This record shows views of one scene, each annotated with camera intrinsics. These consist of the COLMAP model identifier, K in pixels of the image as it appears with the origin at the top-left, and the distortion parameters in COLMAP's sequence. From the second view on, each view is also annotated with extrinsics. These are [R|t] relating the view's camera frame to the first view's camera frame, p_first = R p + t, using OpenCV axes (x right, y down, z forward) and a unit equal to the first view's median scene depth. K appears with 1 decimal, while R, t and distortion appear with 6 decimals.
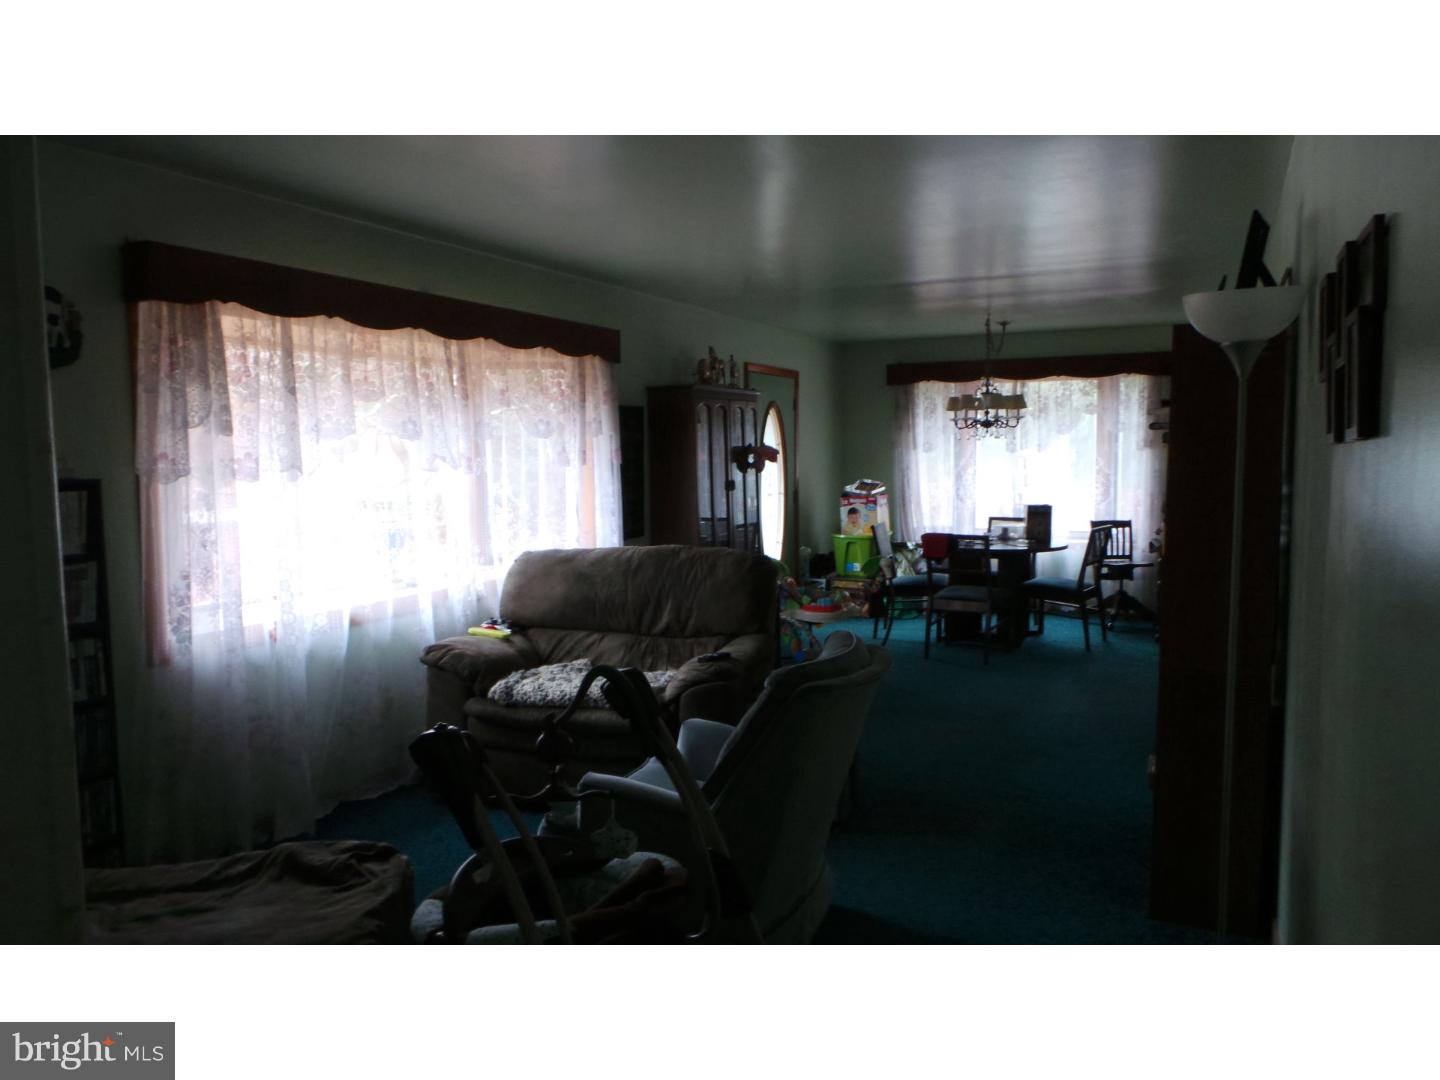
lens RADIAL K [[1010.9, 0, 720.0], [0, 1010.9, 540.0], [0, 0, 1]] dist [0.009656, -0.000017]
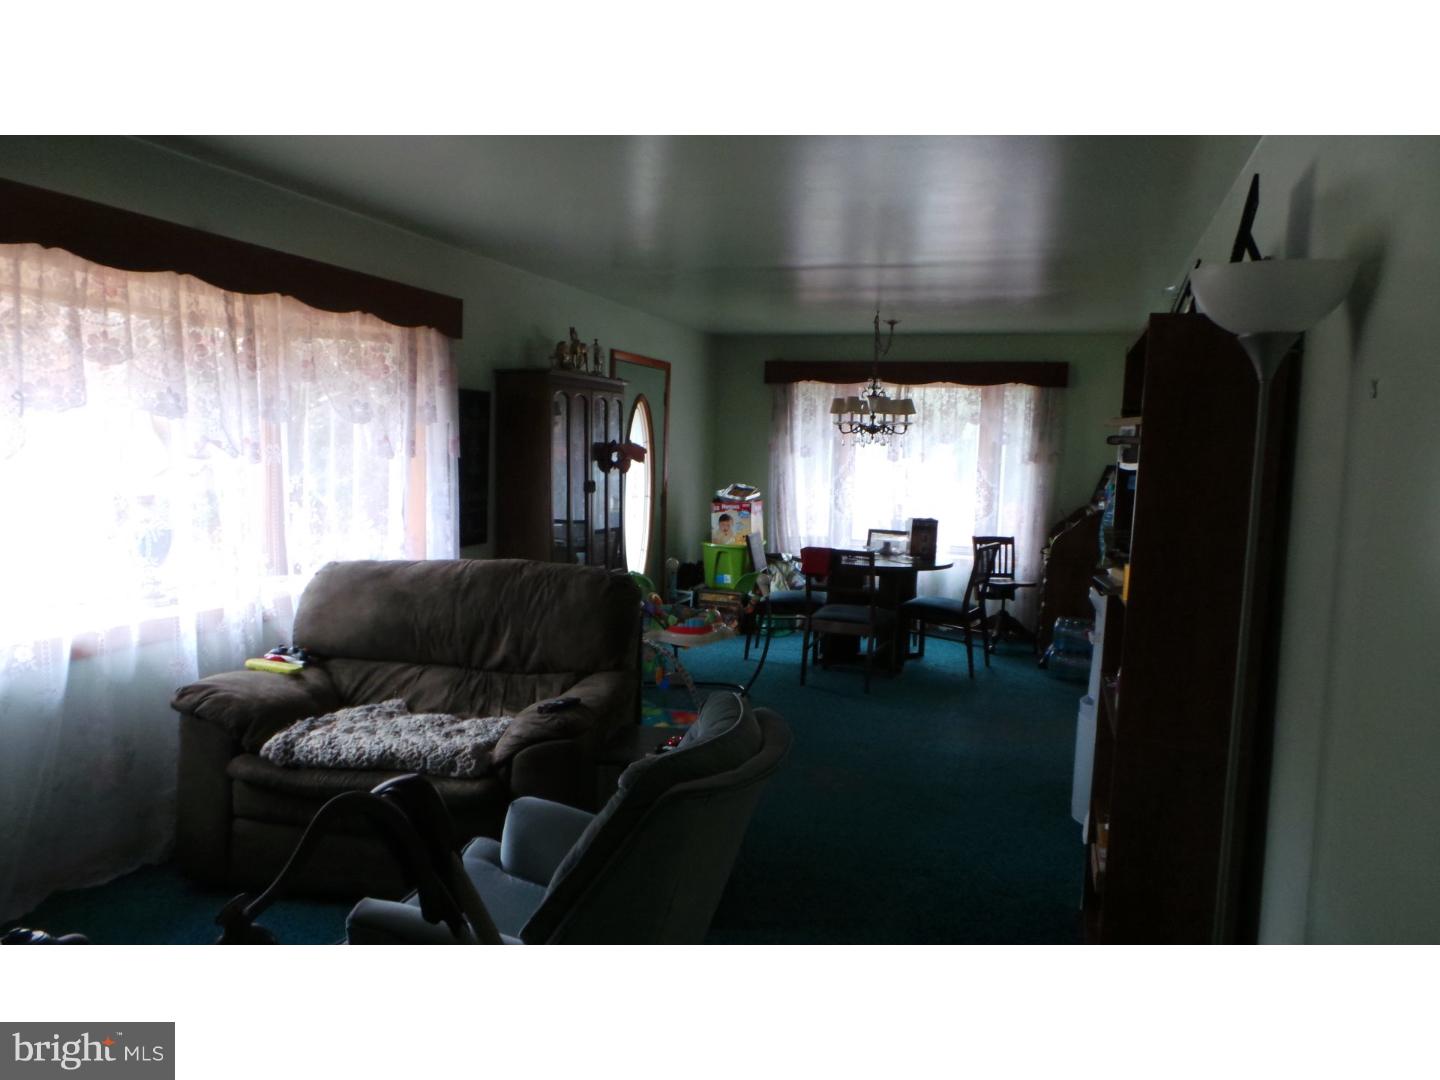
lens RADIAL K [[1010.9, 0, 720.0], [0, 1010.9, 540.0], [0, 0, 1]] dist [0.009656, -0.000017]
pose [[0.990666, 0.028066, 0.133389, 0.007556], [-0.028415, 0.999596, 0.000709, -0.014155], [-0.133315, -0.004493, 0.991064, 0.138619]]
